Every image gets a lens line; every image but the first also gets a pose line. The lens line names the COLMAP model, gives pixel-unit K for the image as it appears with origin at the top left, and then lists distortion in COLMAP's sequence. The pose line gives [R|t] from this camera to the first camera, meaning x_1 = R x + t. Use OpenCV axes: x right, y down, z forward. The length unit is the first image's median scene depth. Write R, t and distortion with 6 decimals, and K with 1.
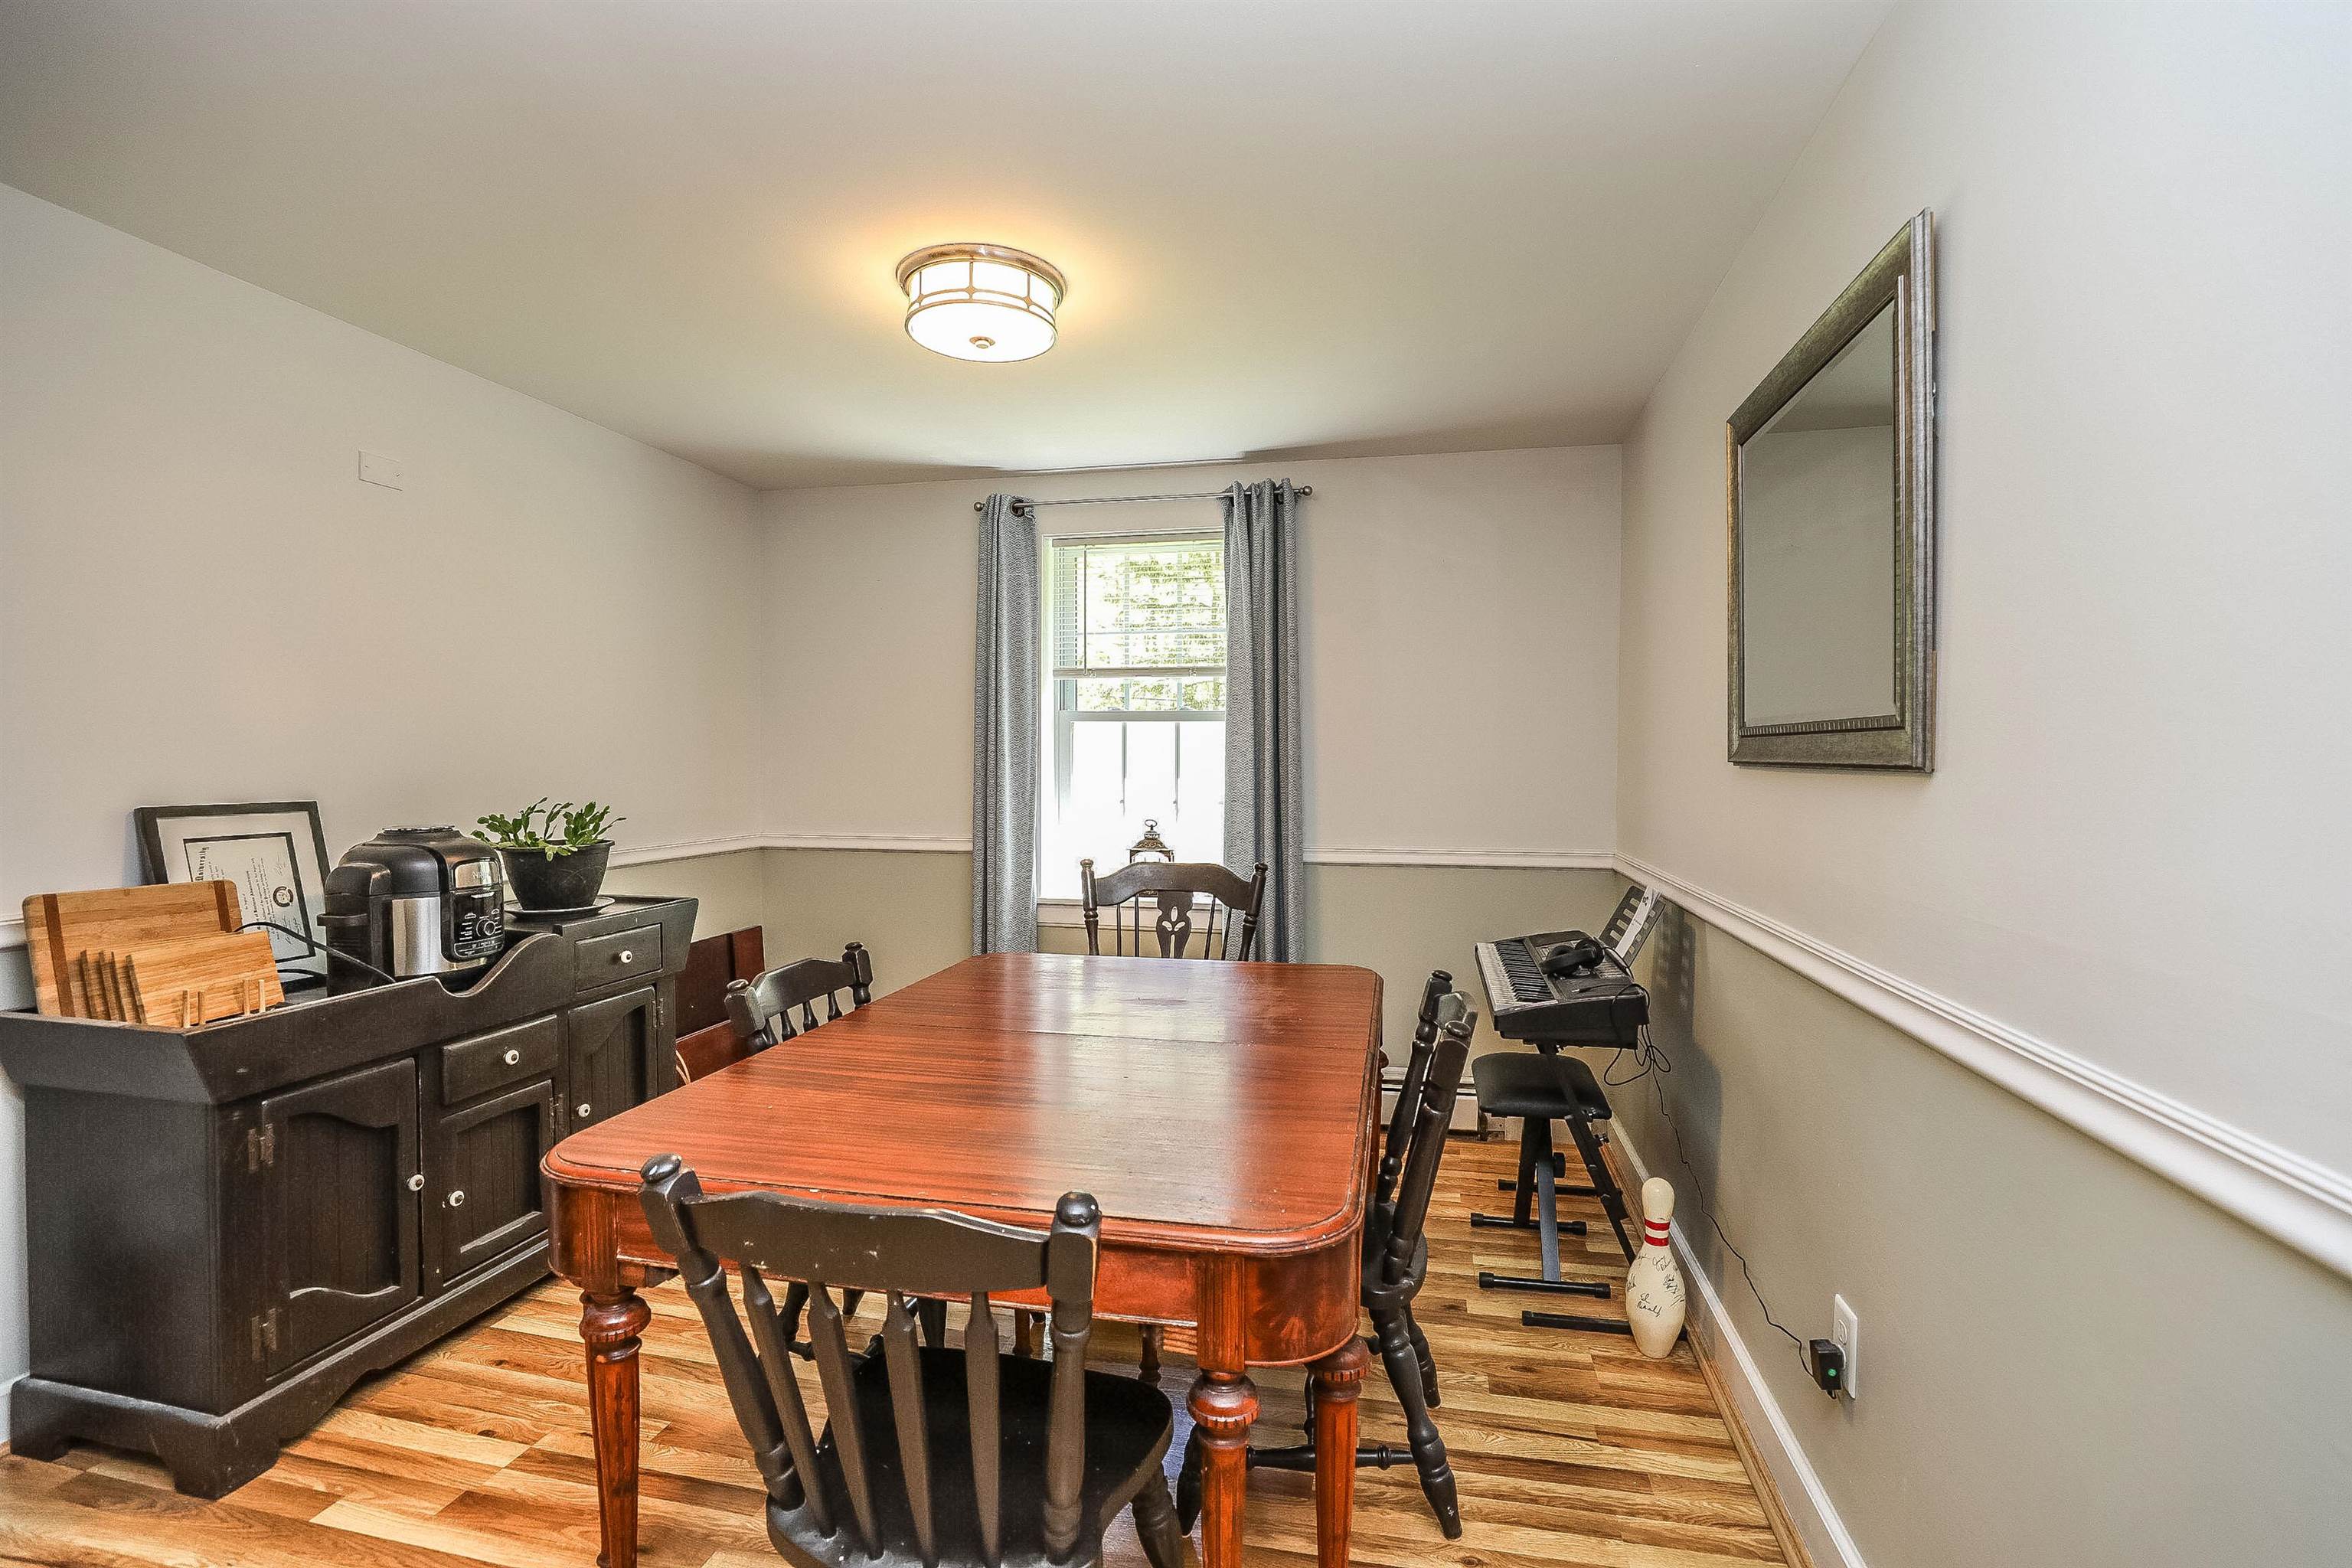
lens RADIAL K [[1076.8, 0, 1179.5], [0, 1076.8, 786.7], [0, 0, 1]] dist [-0.044291, 0.012553]
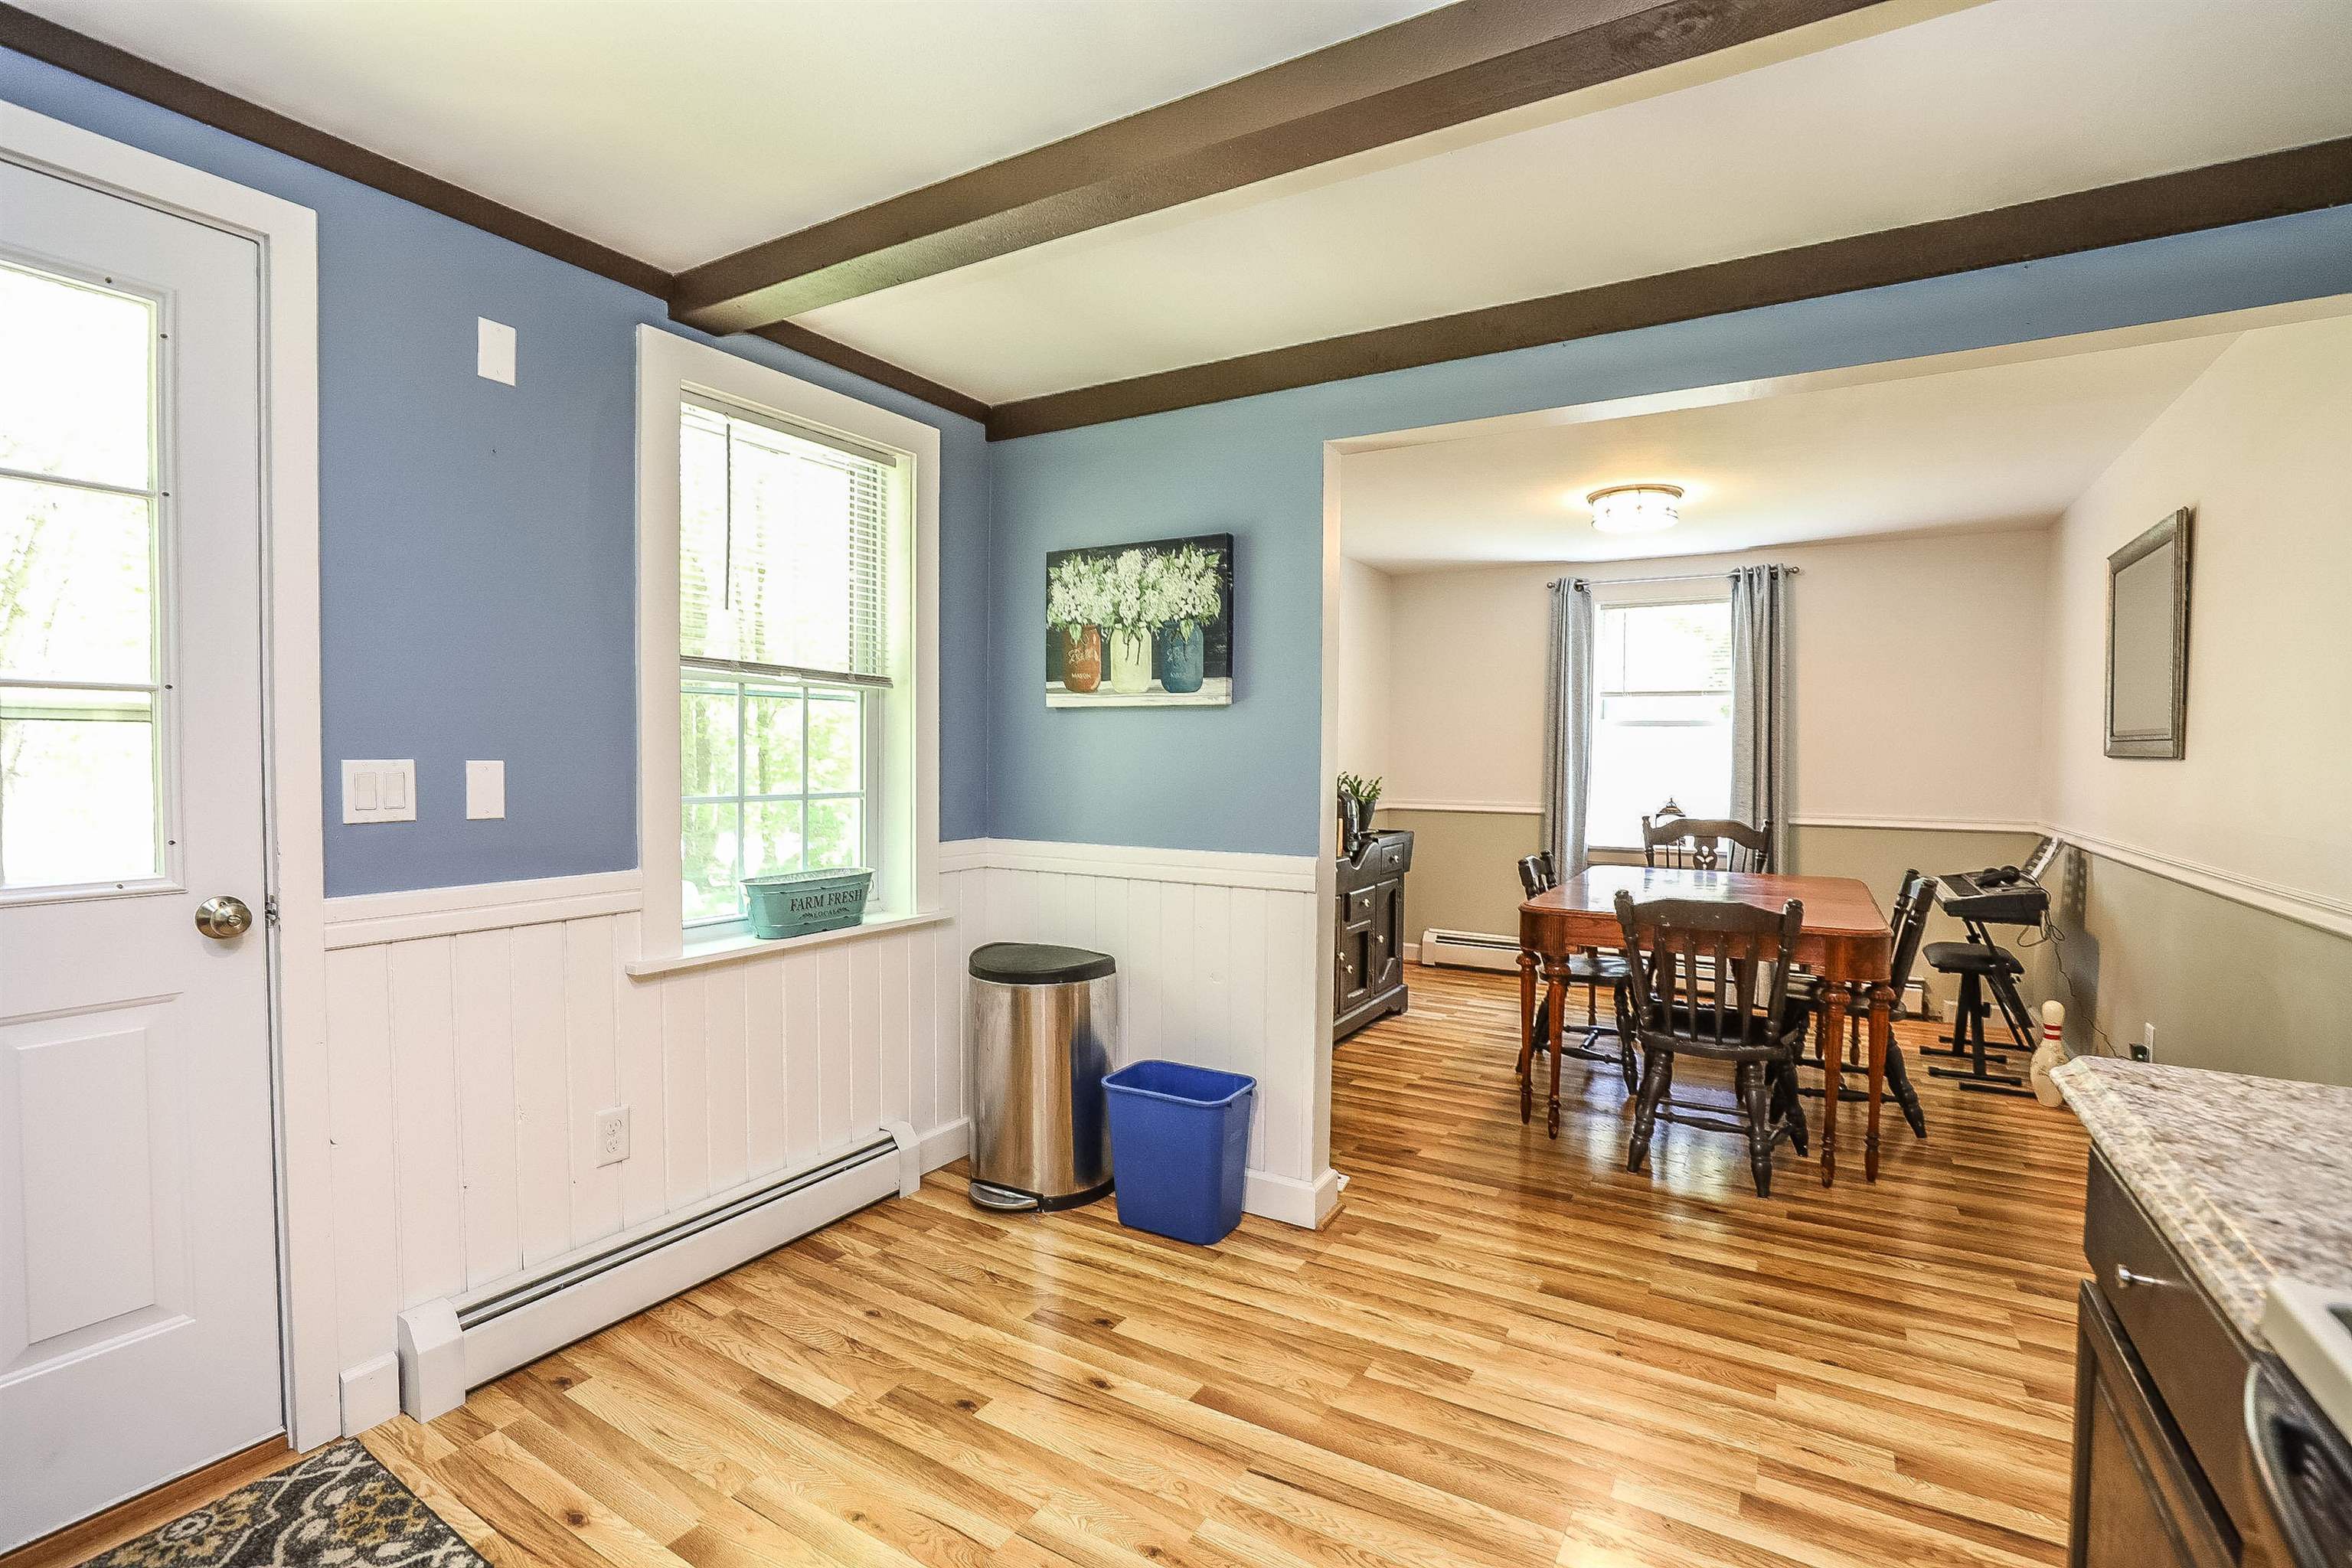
lens RADIAL K [[1076.8, 0, 1179.5], [0, 1076.8, 786.7], [0, 0, 1]] dist [-0.044291, 0.012553]
pose [[0.948422, 0.015674, -0.316624, -0.277175], [-0.014058, 0.999874, 0.007387, 0.026594], [0.316700, -0.002555, 0.948522, -0.821129]]
